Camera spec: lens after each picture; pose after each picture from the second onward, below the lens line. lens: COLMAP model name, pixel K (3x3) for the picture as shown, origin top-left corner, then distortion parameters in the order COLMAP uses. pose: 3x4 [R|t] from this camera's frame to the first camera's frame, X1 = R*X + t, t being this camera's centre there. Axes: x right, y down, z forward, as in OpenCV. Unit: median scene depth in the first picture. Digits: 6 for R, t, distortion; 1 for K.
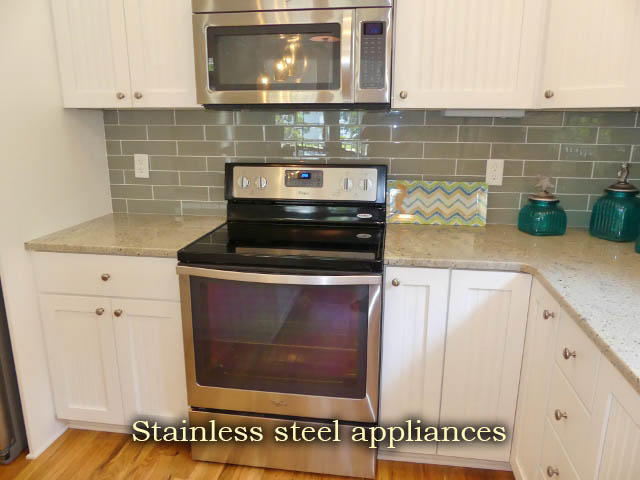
lens RADIAL K [[477.2, 0, 320.0], [0, 477.2, 240.9], [0, 0, 1]] dist [0.002615, -0.000465]
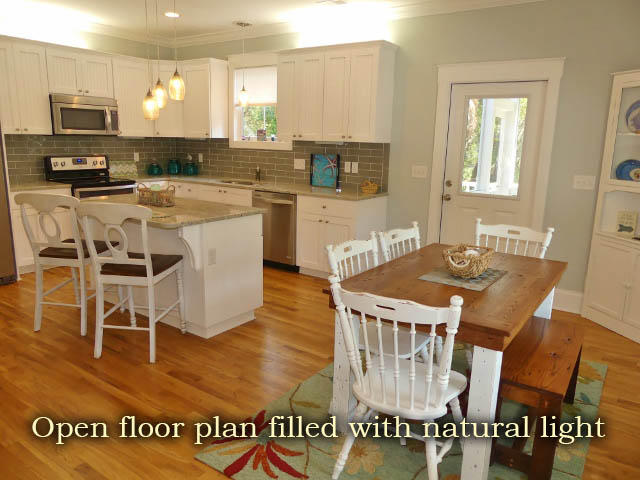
lens RADIAL K [[477.2, 0, 320.2], [0, 477.2, 239.6], [0, 0, 1]] dist [0.002615, -0.000465]
pose [[0.452236, -0.177387, 0.874080, -1.946268], [0.199566, 0.975300, 0.094677, 0.328324], [-0.869285, 0.131620, 0.476466, -1.451876]]
